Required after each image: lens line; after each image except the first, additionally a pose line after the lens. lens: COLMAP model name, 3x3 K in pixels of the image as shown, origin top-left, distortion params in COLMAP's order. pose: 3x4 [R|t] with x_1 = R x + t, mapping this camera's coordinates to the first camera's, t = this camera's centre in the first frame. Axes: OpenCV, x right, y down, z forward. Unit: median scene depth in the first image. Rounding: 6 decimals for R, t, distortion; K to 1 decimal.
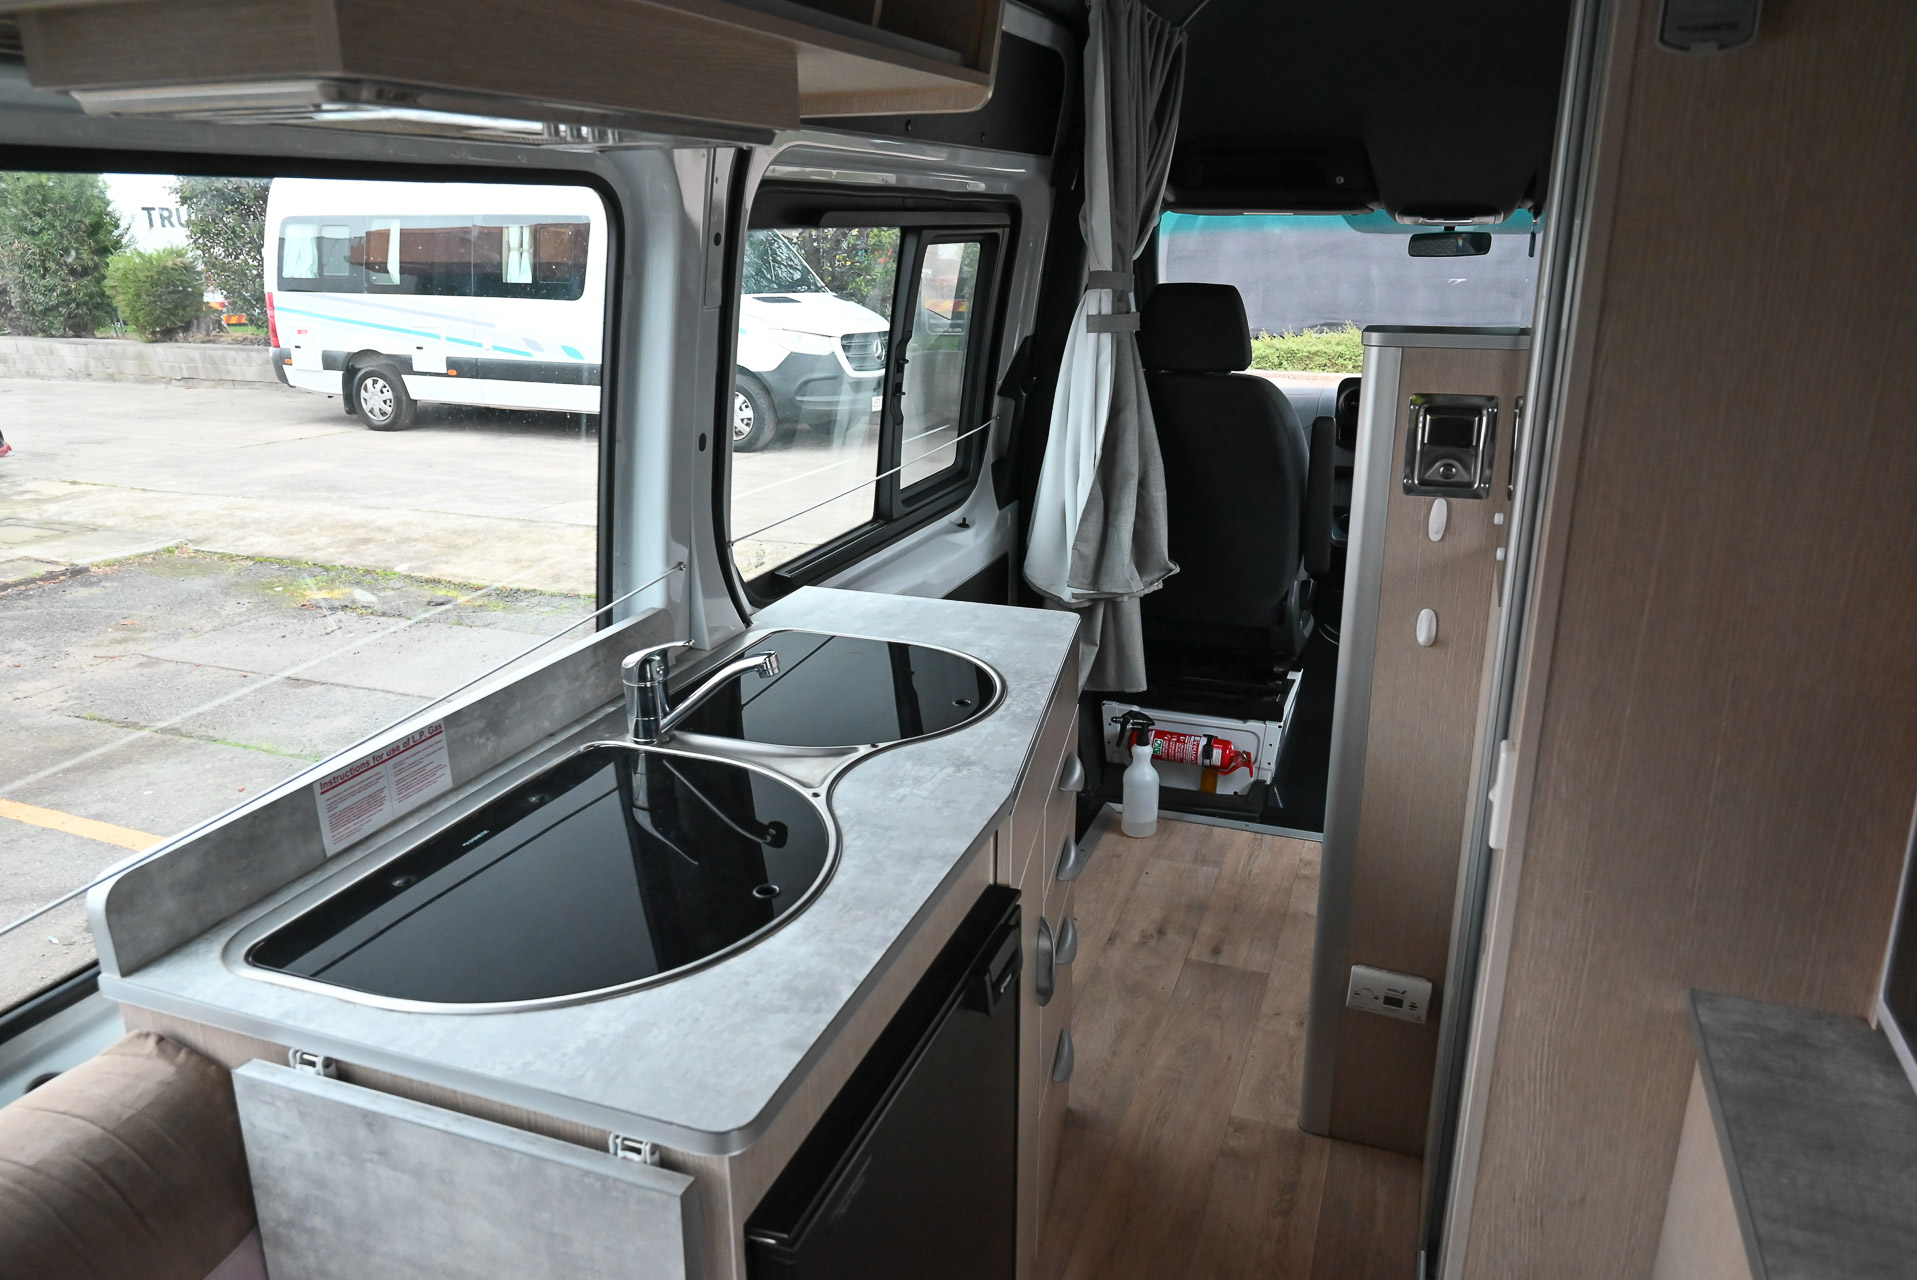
lens RADIAL K [[1300.7, 0, 963.7], [0, 1300.7, 629.8], [0, 0, 1]] dist [-0.011220, -0.002225]
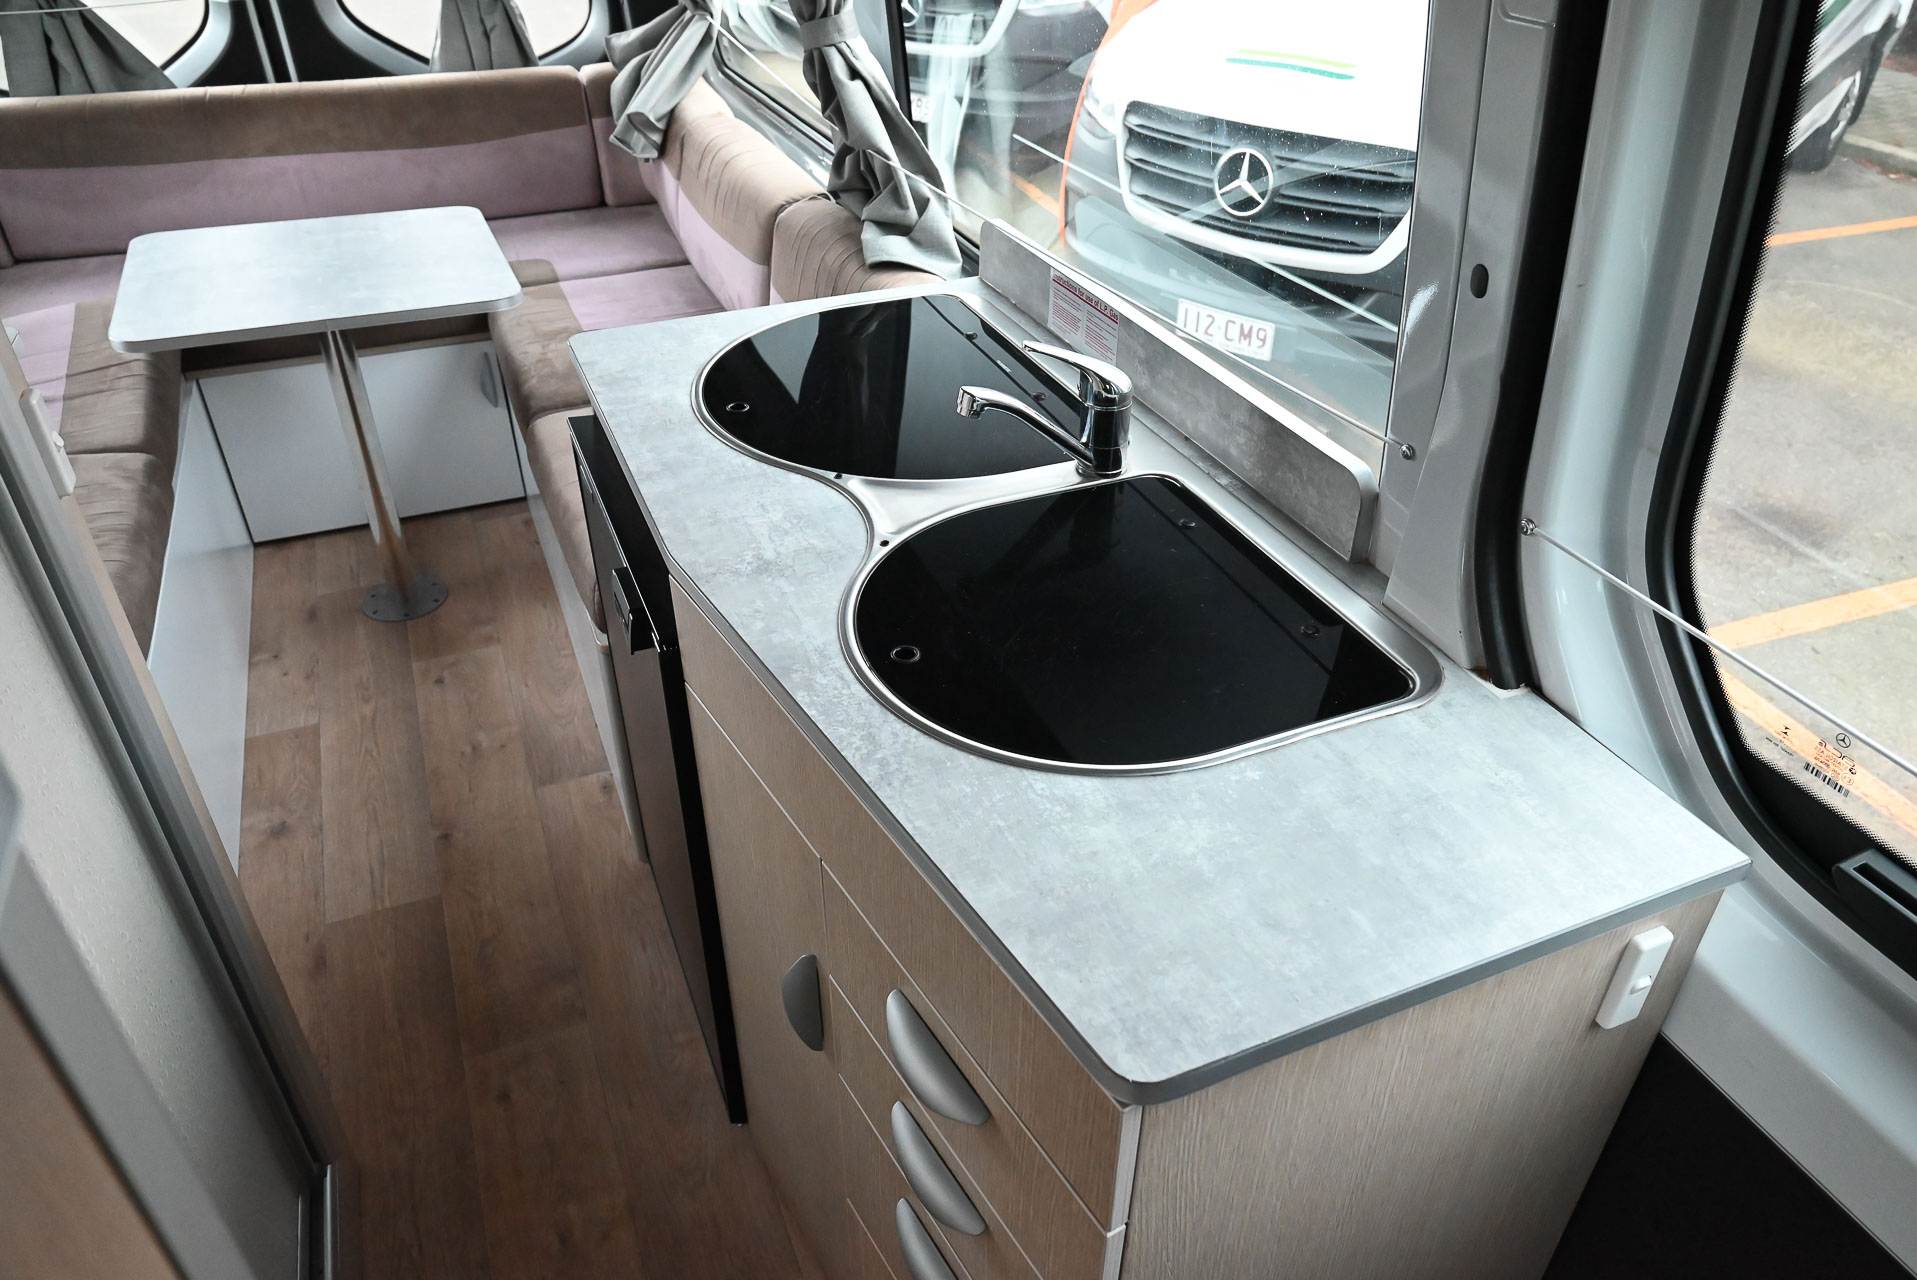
lens RADIAL K [[1300.7, 0, 984.1], [0, 1300.7, 650.6], [0, 0, 1]] dist [-0.011220, -0.002225]
pose [[-0.717771, 0.402166, -0.568390, 0.345386], [-0.212260, 0.651084, 0.728722, -0.434791], [0.663137, 0.643702, -0.381965, 1.286061]]
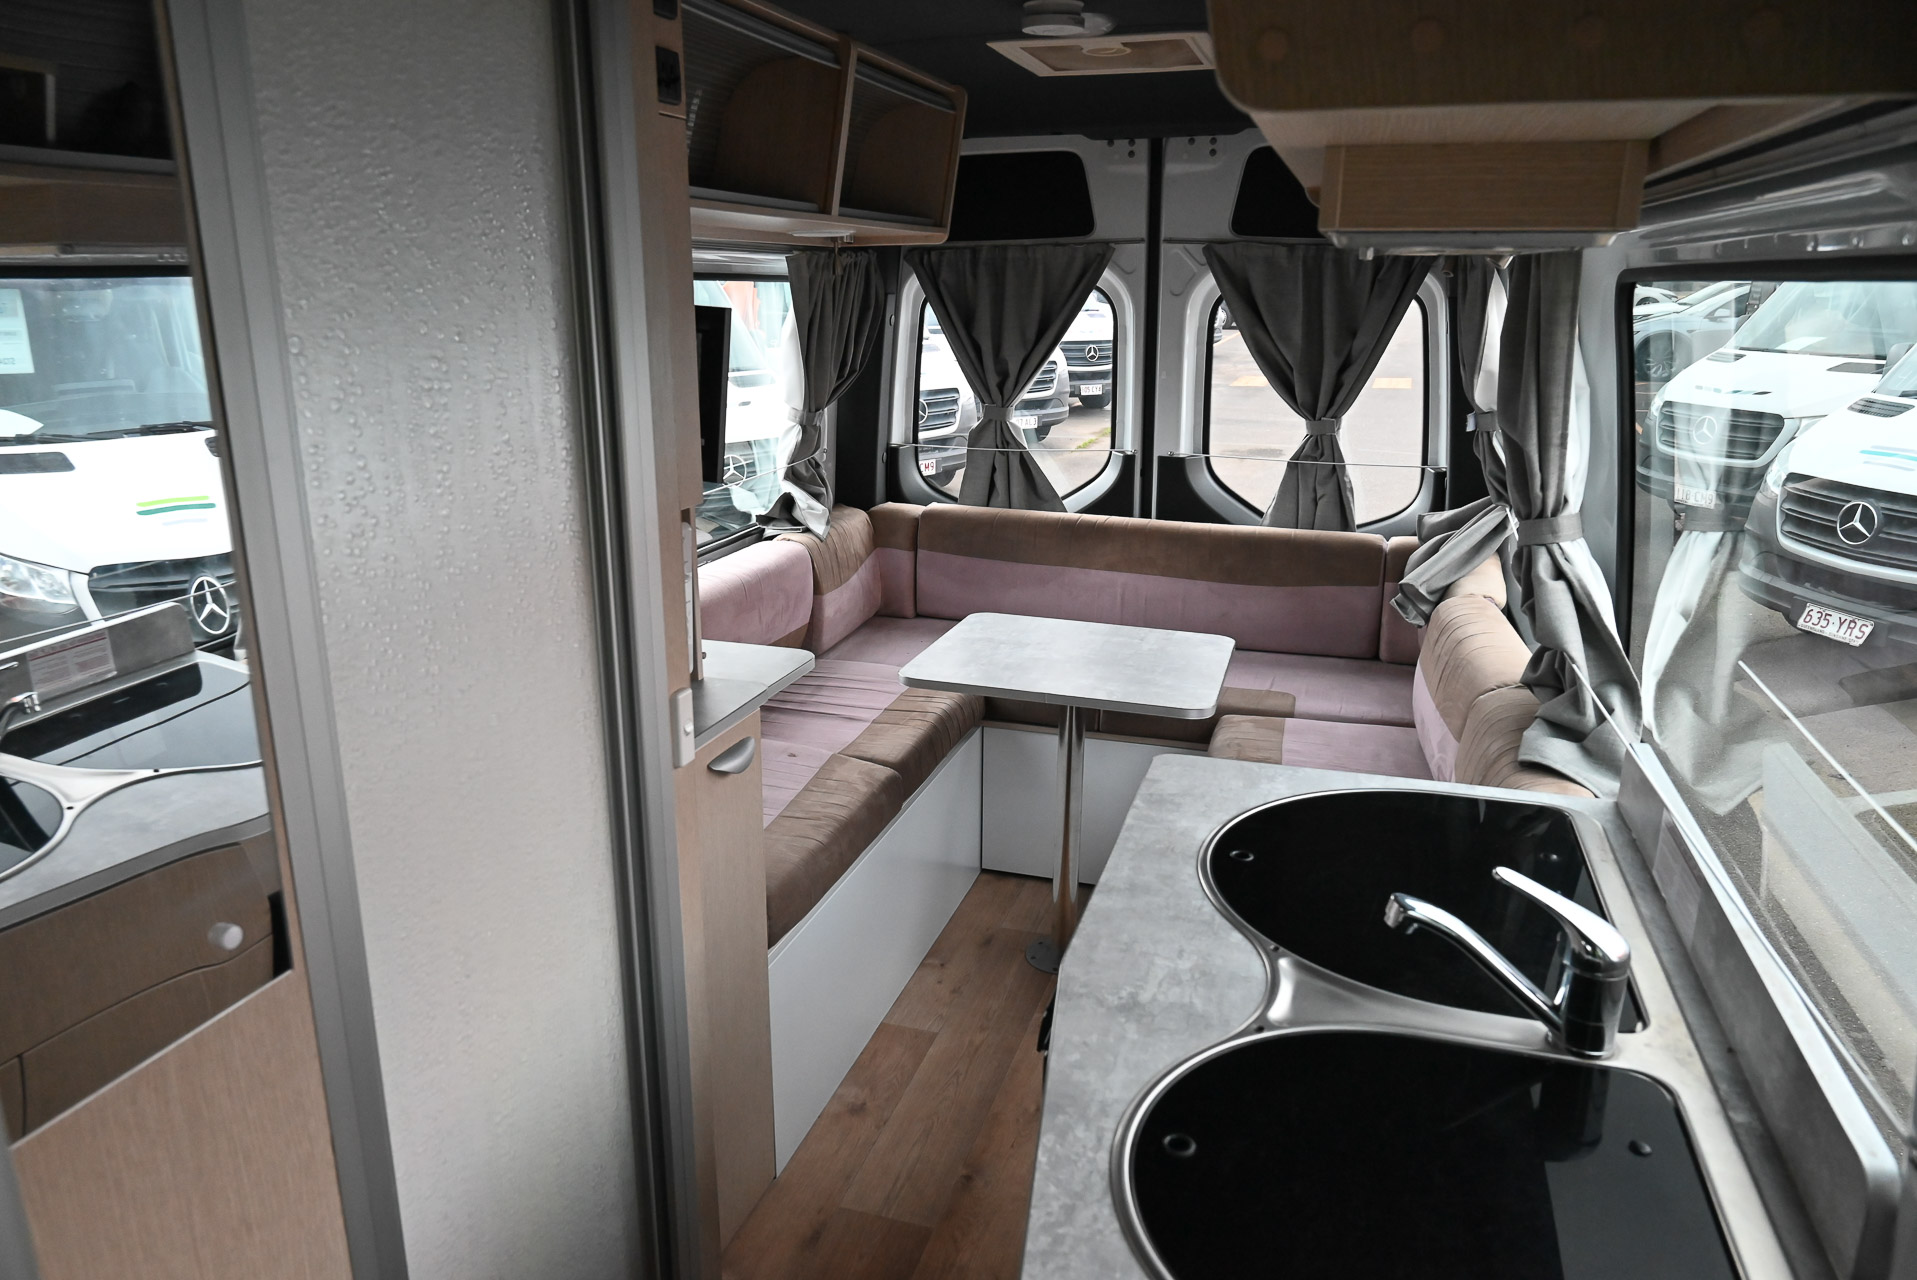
lens RADIAL K [[1300.7, 0, 952.3], [0, 1300.7, 631.7], [0, 0, 1]] dist [-0.011220, -0.002225]
pose [[-0.998823, 0.025625, -0.041172, 0.121937], [-0.000957, 0.838415, 0.545032, -0.470149], [0.048486, 0.544430, -0.837404, 1.376995]]
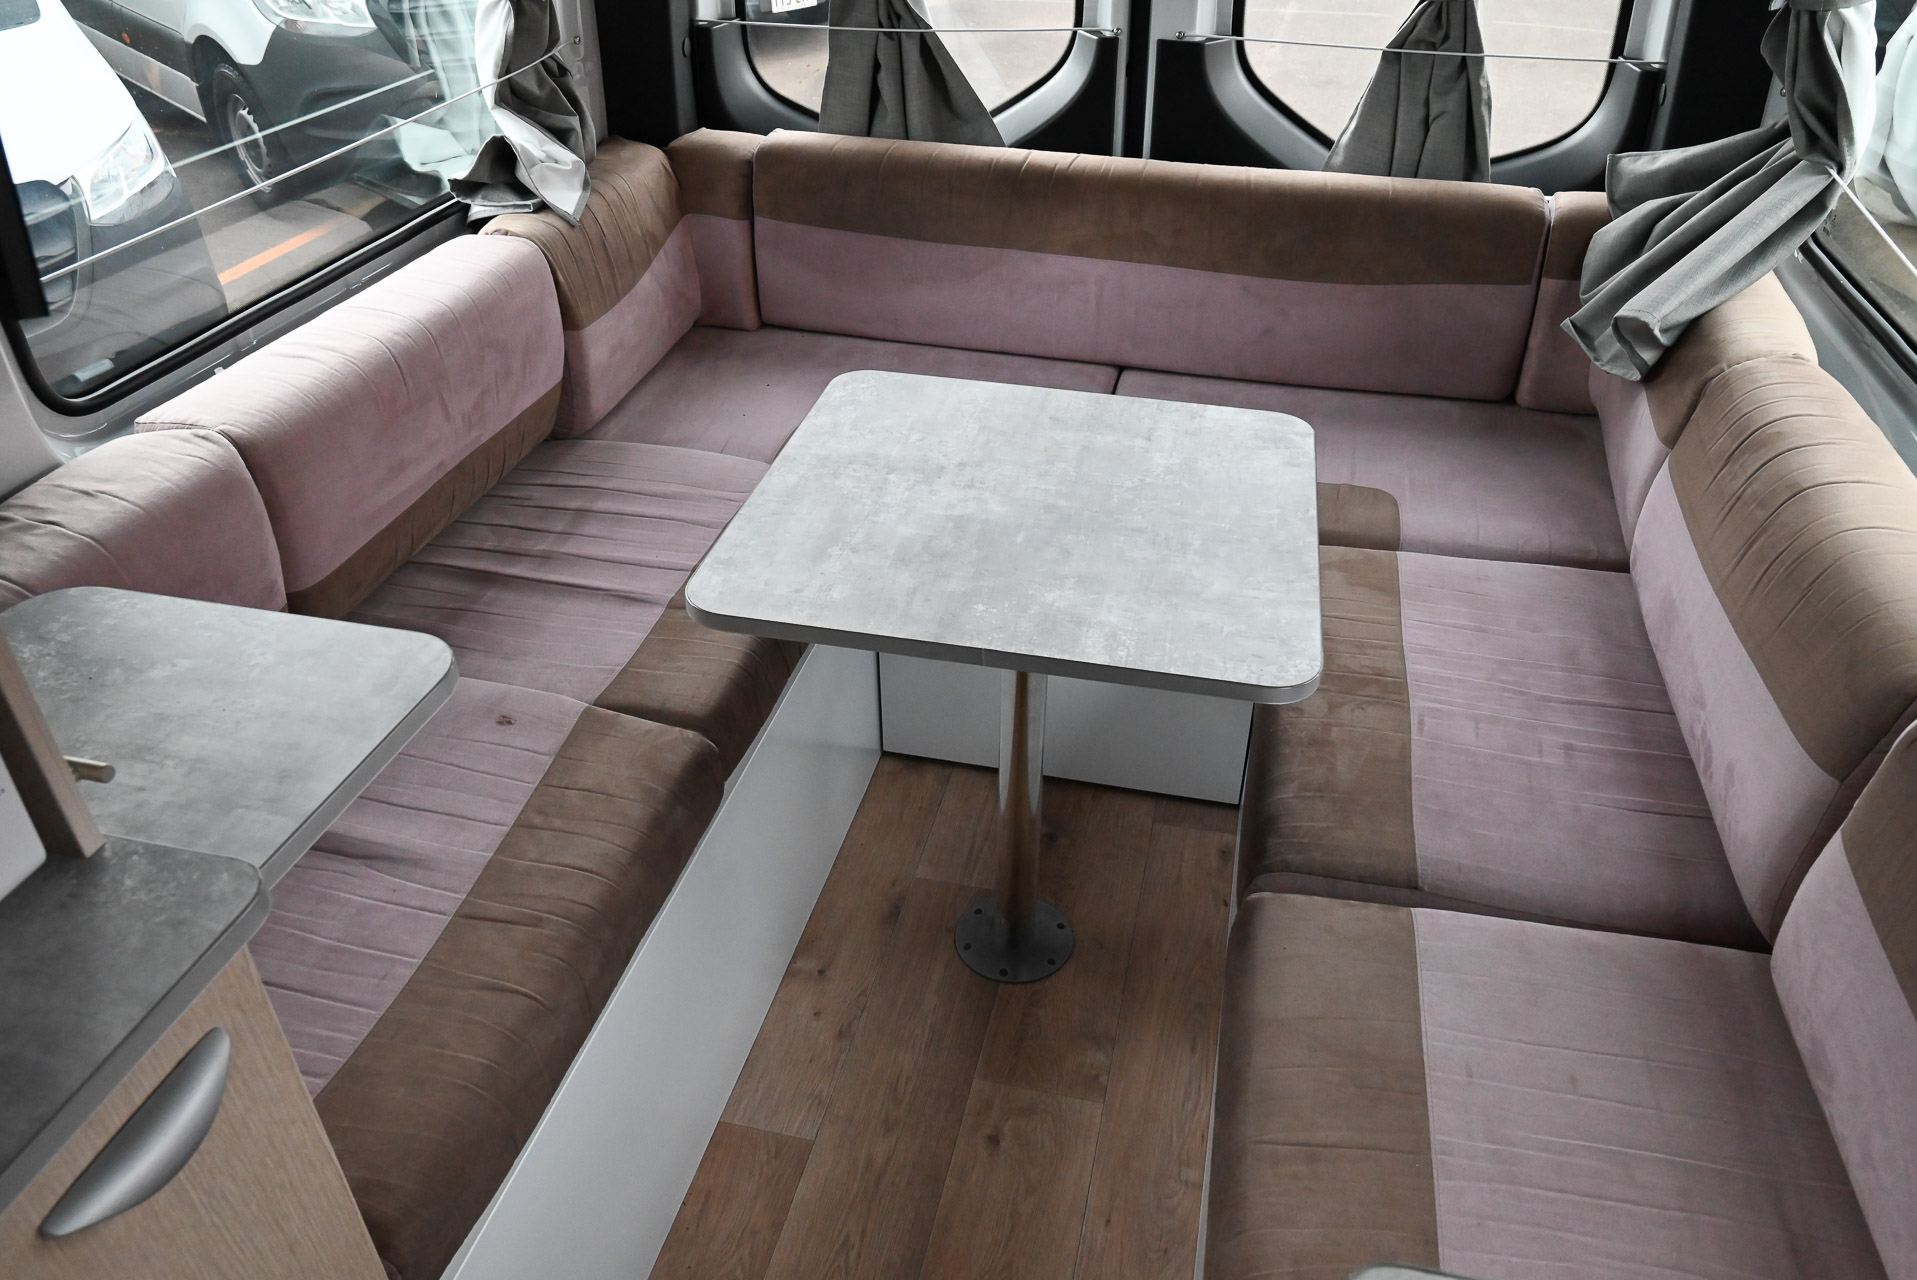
lens RADIAL K [[1300.7, 0, 975.4], [0, 1300.7, 604.5], [0, 0, 1]] dist [-0.011220, -0.002225]
pose [[-0.991640, 0.087677, -0.094677, 0.021768], [-0.021032, 0.614076, 0.788967, -0.180930], [0.127313, 0.784362, -0.607098, 0.574532]]
